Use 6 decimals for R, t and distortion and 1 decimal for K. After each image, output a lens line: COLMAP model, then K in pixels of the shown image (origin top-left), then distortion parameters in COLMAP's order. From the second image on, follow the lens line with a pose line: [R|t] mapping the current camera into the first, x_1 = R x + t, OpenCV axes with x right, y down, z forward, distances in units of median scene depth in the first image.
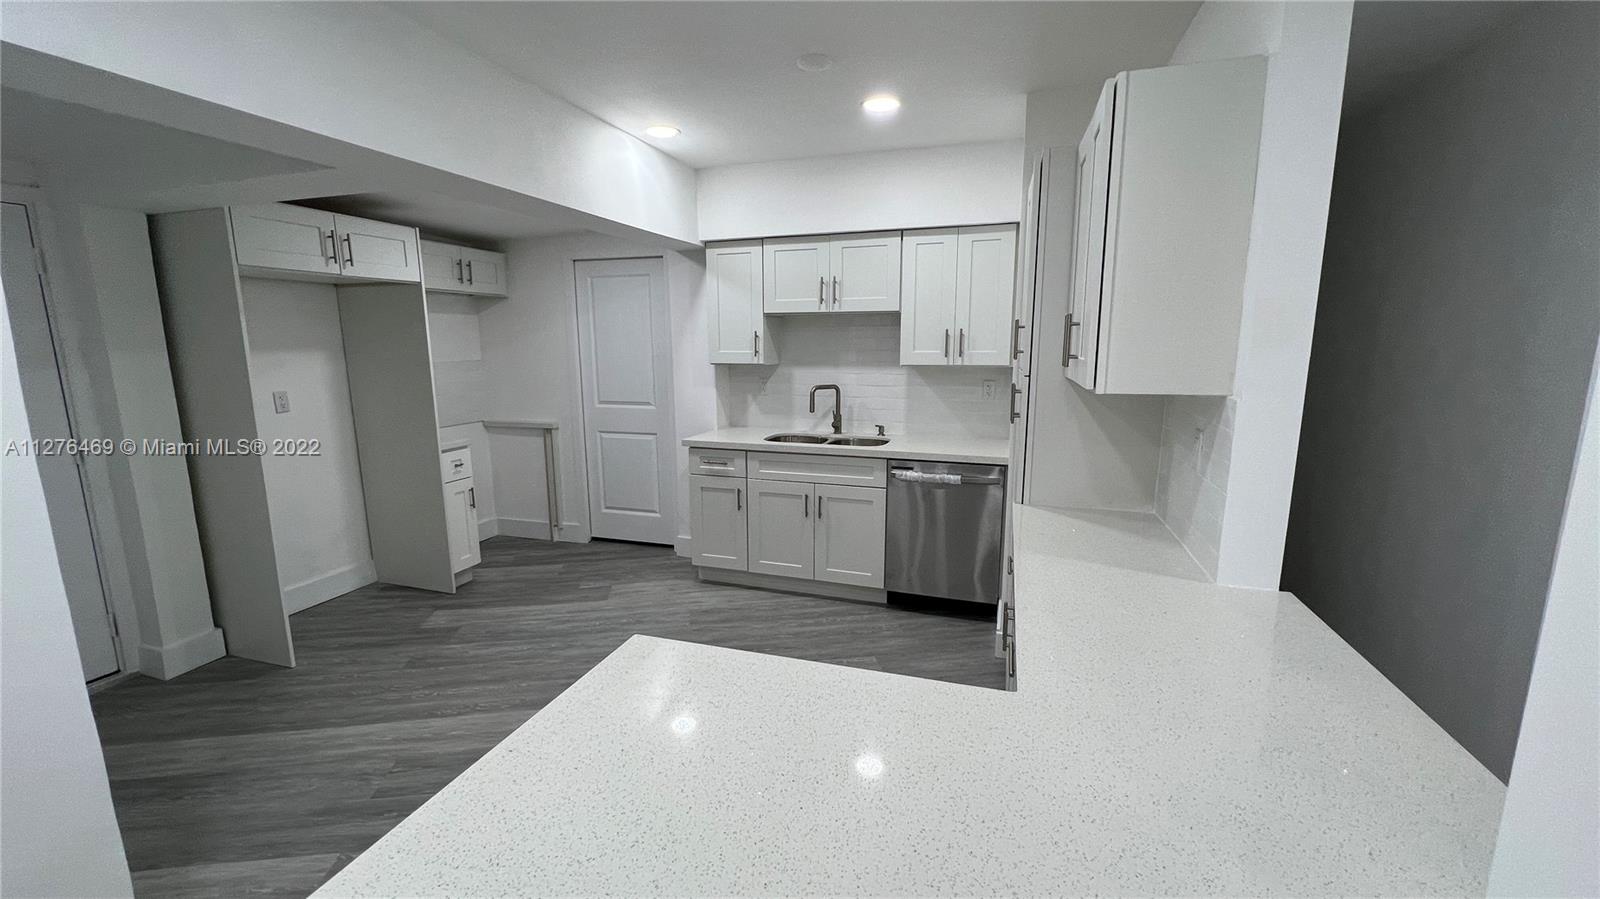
lens RADIAL K [[644.6, 0, 789.3], [0, 644.6, 443.8], [0, 0, 1]] dist [-0.002108, -0.000017]
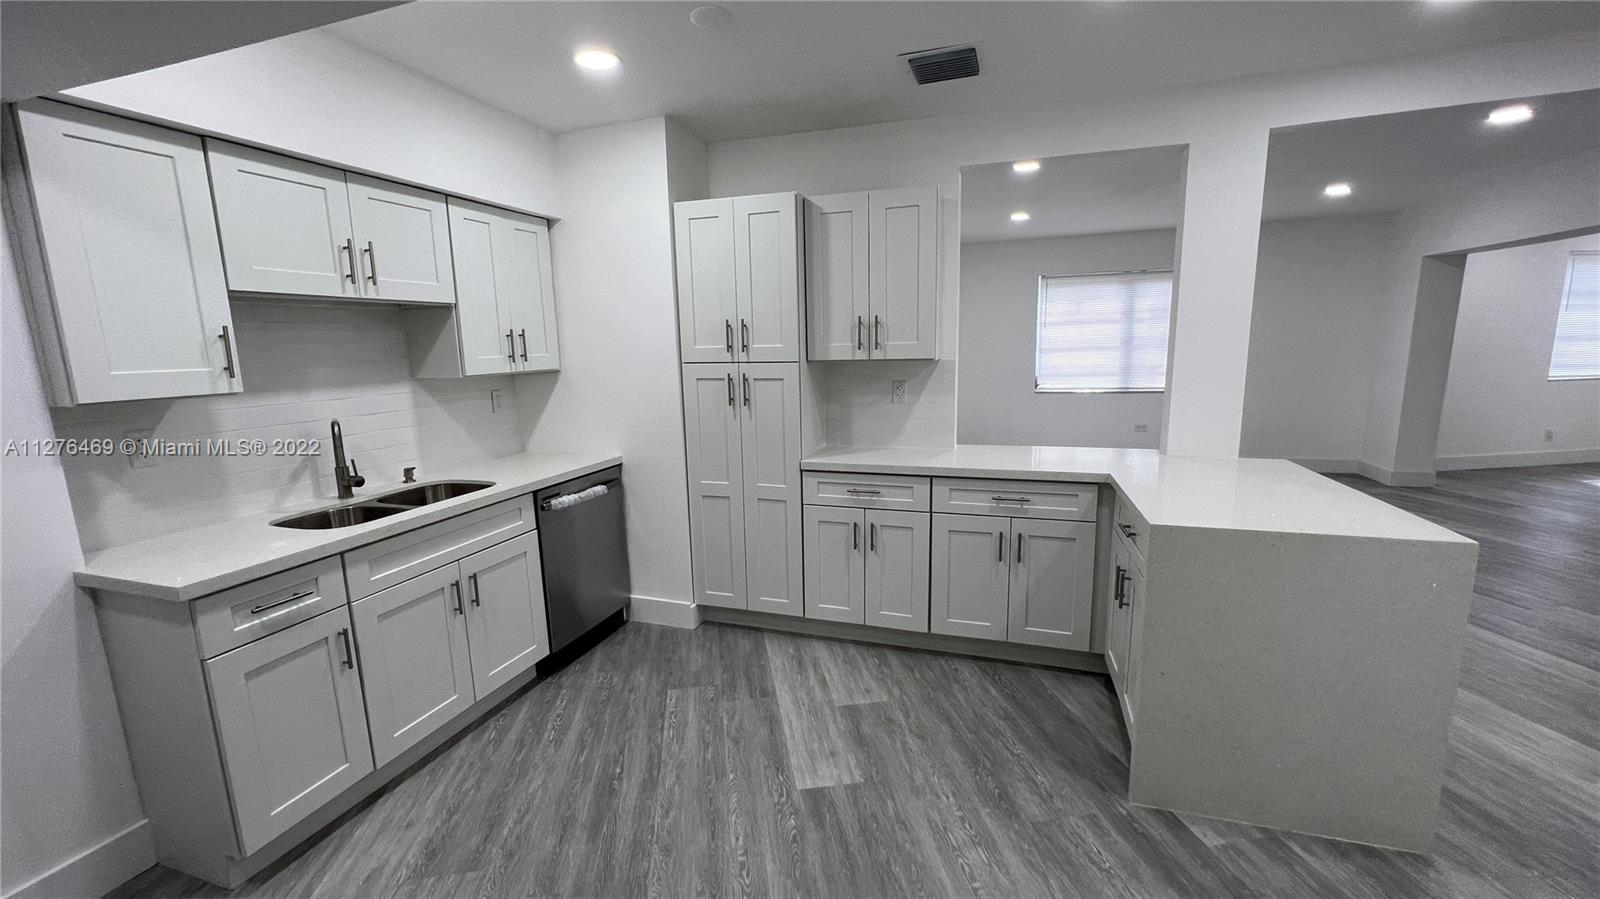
lens RADIAL K [[644.6, 0, 785.9], [0, 644.6, 453.9], [0, 0, 1]] dist [-0.002108, -0.000017]
pose [[0.016962, -0.165041, 0.986141, -0.575761], [0.200816, 0.966748, 0.158341, -0.078268], [-0.979482, 0.195348, 0.049541, 0.615374]]
